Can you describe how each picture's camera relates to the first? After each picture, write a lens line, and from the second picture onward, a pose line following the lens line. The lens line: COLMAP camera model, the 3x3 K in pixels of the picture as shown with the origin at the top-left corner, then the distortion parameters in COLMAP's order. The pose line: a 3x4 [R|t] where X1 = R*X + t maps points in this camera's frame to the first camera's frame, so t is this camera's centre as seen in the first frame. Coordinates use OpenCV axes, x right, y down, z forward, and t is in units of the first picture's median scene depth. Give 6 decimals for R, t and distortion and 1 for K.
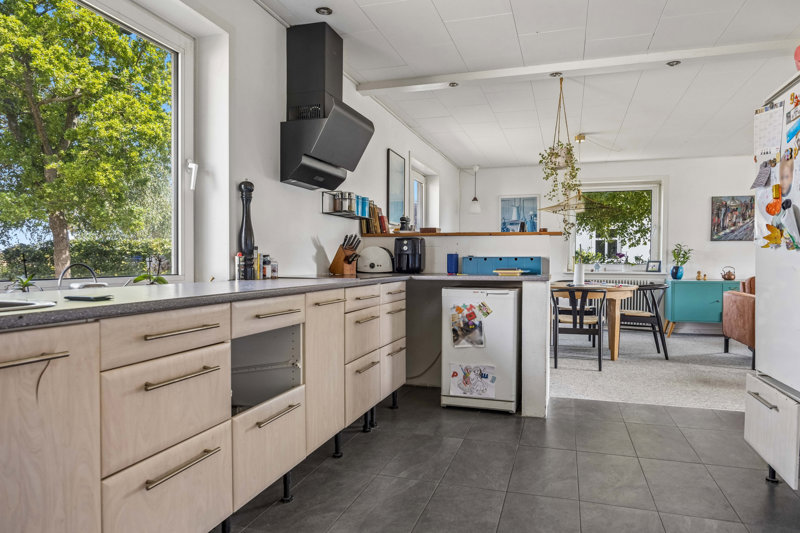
lens RADIAL K [[527.1, 0, 403.7], [0, 527.1, 264.6], [0, 0, 1]] dist [-0.005178, -0.000601]
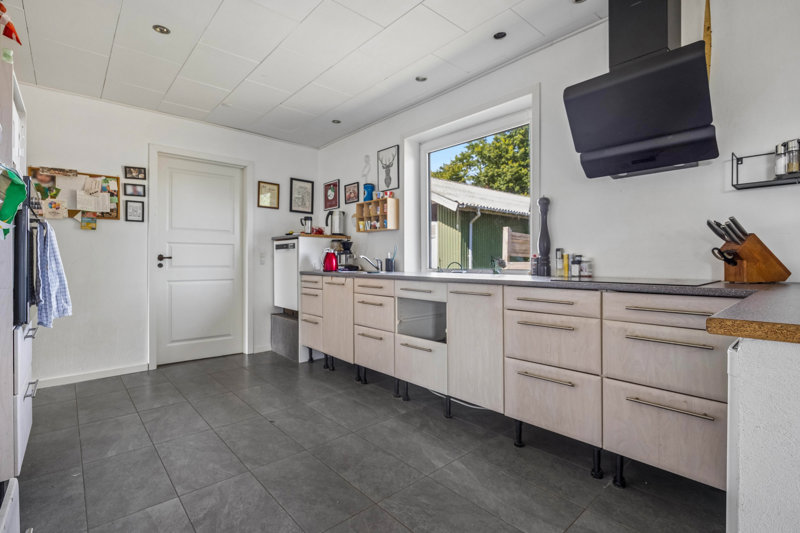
lens RADIAL K [[381.2, 0, 402.1], [0, 381.2, 263.7], [0, 0, 1]] dist [-0.004952, -0.000359]
pose [[-0.523640, 0.009389, -0.851888, 0.786652], [-0.003947, 0.999902, 0.013447, -0.012821], [0.851930, 0.010404, -0.523552, 1.458447]]
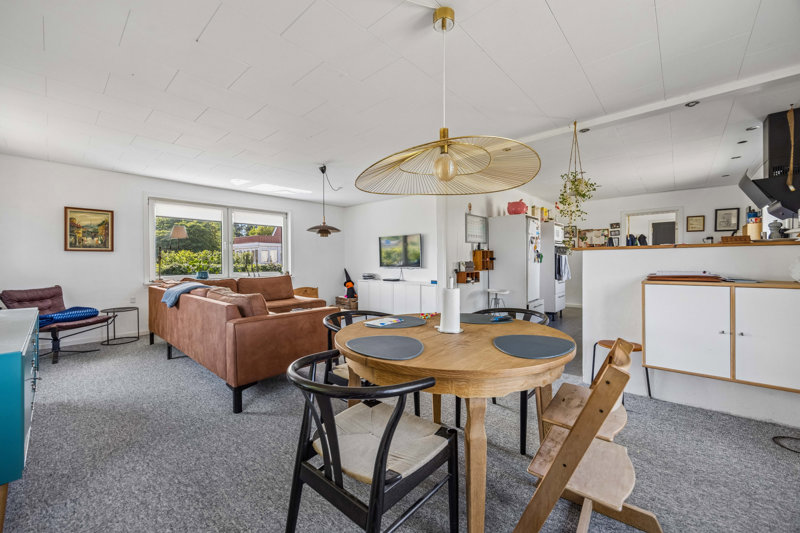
lens RADIAL K [[307.8, 0, 403.3], [0, 307.8, 266.5], [0, 0, 1]] dist [0.001583, -0.000035]
pose [[-0.910199, 0.002690, 0.414162, 0.659852], [0.015900, 0.999469, 0.028451, -0.083182], [-0.413865, 0.032481, -0.909758, 3.246192]]
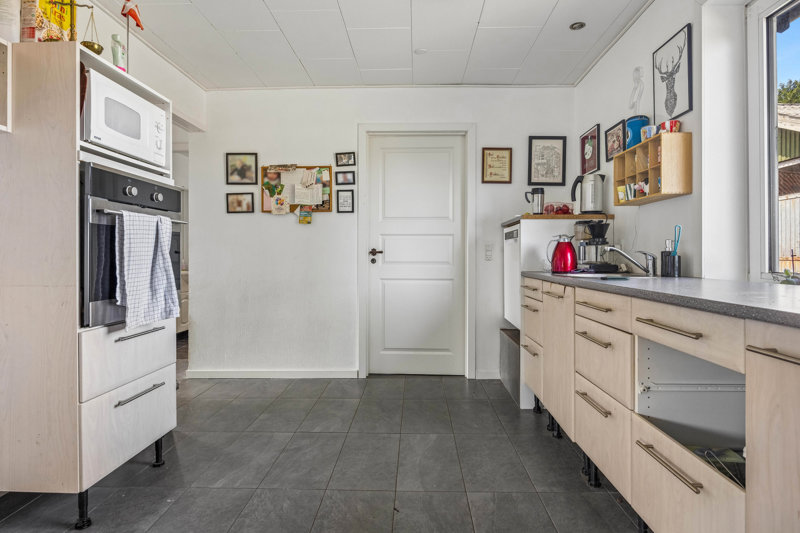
lens RADIAL K [[433.8, 0, 402.2], [0, 433.8, 259.6], [0, 0, 1]] dist [-0.007396, -0.000137]
pose [[-0.966787, 0.006288, -0.255506, 0.246000], [0.002101, 0.999859, 0.016655, -0.011556], [0.255575, 0.015565, -0.966664, 1.330658]]
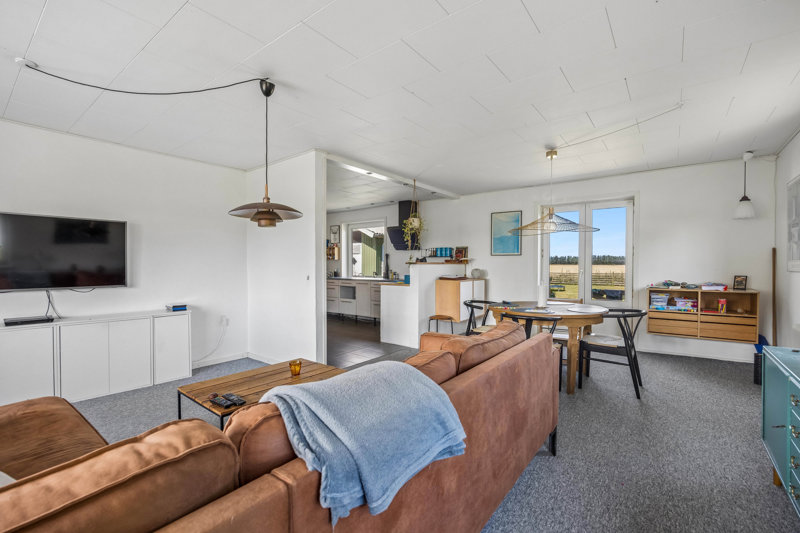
lens RADIAL K [[353.4, 0, 406.9], [0, 353.4, 267.1], [0, 0, 1]] dist [-0.002872, -0.000075]
pose [[-0.344530, 0.008911, -0.938733, 2.620479], [-0.007407, 0.999898, 0.012210, -0.108324], [0.938746, 0.011160, -0.344429, 2.520737]]
